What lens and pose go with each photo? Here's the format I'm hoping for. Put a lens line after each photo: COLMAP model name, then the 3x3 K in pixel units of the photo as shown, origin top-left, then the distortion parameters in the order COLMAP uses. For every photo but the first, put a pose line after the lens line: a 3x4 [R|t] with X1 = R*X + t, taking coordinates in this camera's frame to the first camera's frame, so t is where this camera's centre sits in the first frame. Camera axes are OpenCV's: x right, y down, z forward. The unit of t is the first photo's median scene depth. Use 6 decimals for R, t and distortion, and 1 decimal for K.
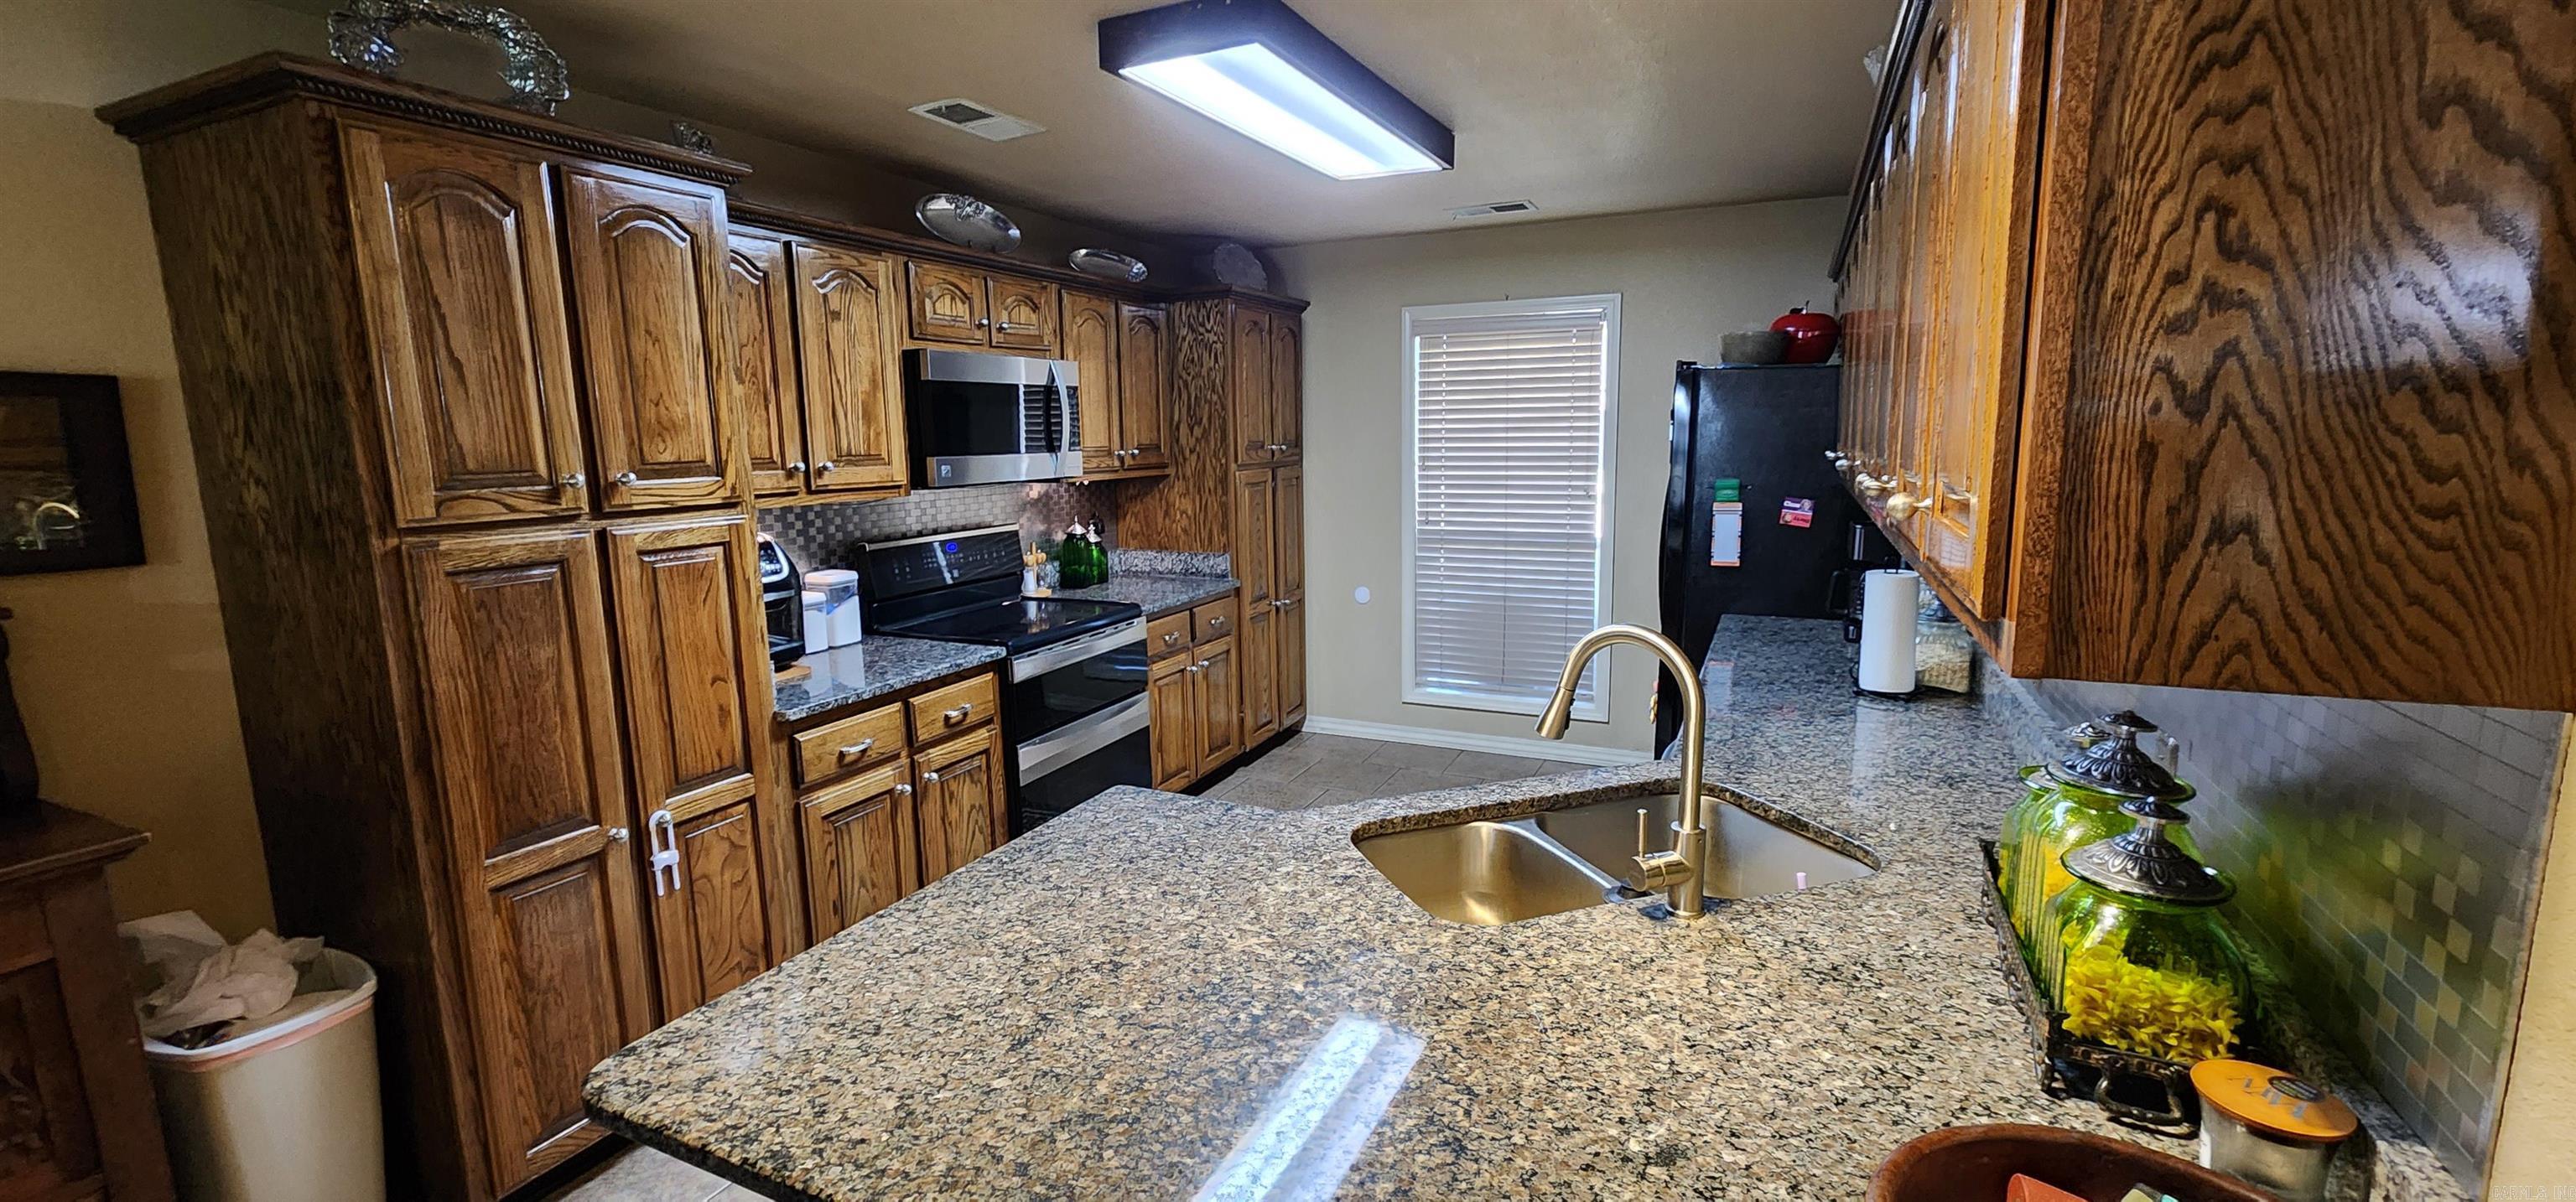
lens RADIAL K [[1054.9, 0, 1289.0], [0, 1054.9, 599.5], [0, 0, 1]] dist [-0.002164, 0.000806]
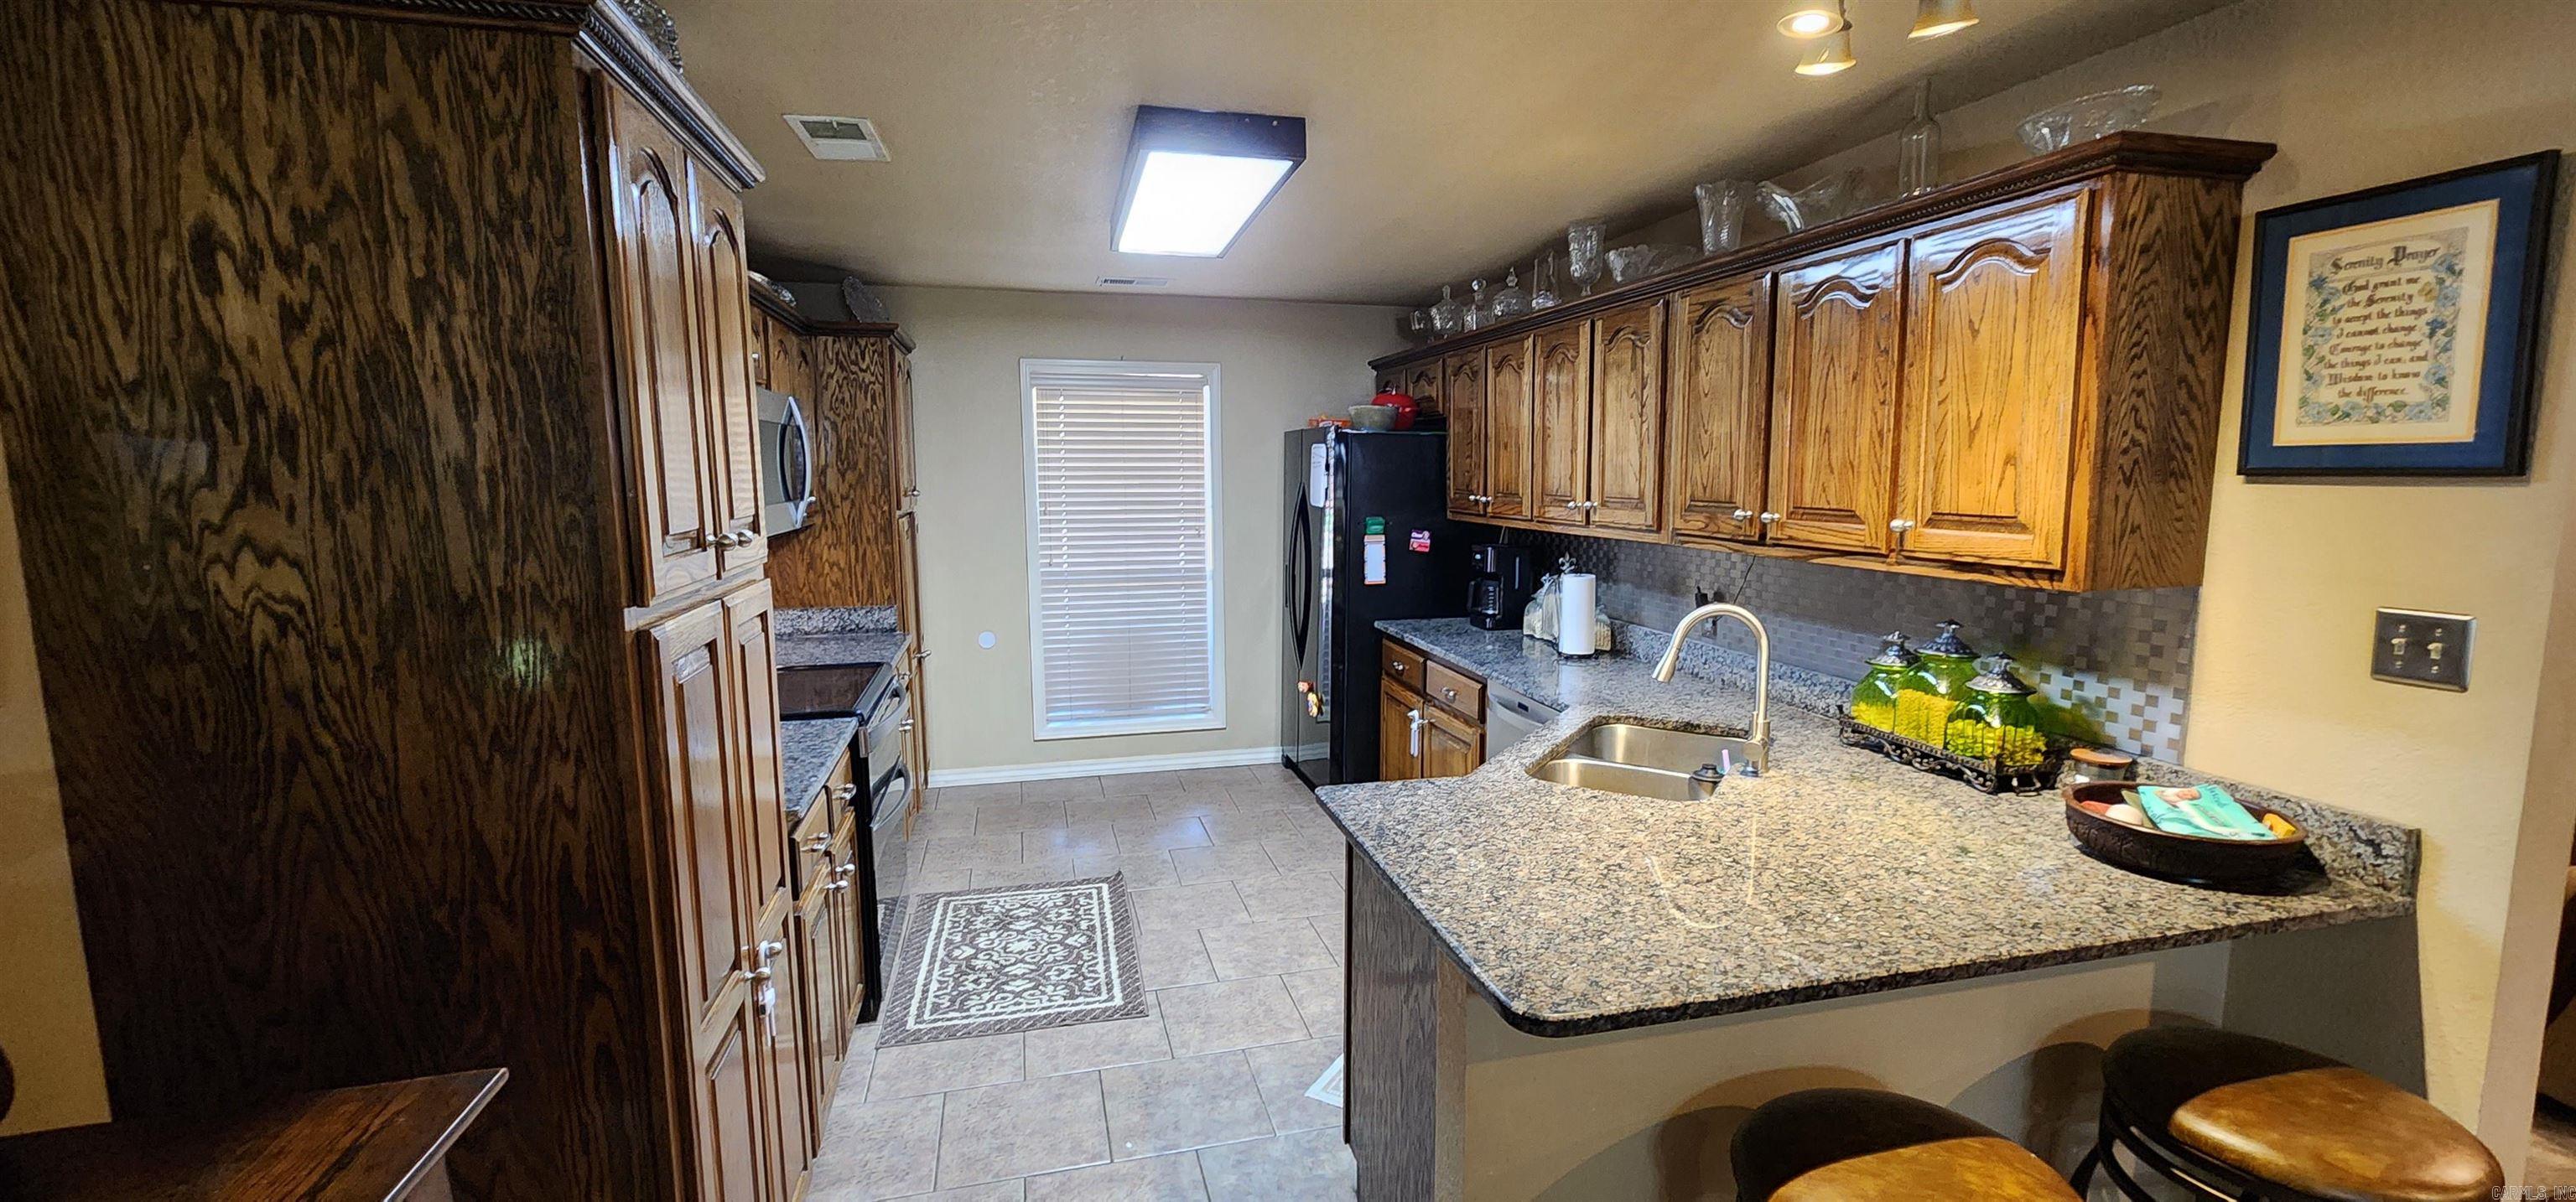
lens RADIAL K [[1054.9, 0, 1295.1], [0, 1054.9, 597.0], [0, 0, 1]] dist [-0.002164, 0.000806]
pose [[0.770569, -0.065550, 0.633977, -0.488989], [0.092128, 0.995706, -0.009026, -0.012971], [-0.630663, 0.065363, 0.773299, 0.057968]]
